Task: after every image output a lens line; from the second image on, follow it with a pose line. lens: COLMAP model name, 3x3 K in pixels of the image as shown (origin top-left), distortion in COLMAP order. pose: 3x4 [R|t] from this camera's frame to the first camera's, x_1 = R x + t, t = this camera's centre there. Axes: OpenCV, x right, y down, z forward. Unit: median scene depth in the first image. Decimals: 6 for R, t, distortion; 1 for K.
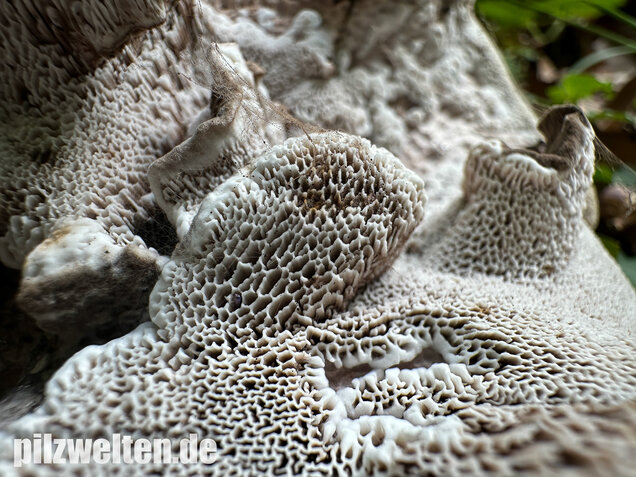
lens RADIAL K [[468.7, 0, 320.5], [0, 468.7, 239.1], [0, 0, 1]] dist [-0.027688, -0.002766]
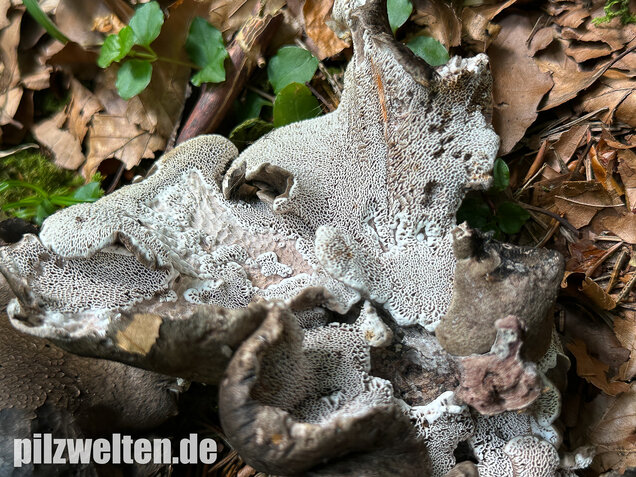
lens RADIAL K [[921.7, 0, 320.0], [0, 921.7, 238.9], [0, 0, 1]] dist [0.153287, -0.035180]
pose [[-0.172194, -0.959094, 0.224697, -1.282220], [0.813383, -0.009765, 0.581647, -3.886984], [-0.555659, 0.282921, 0.781792, -3.867627]]
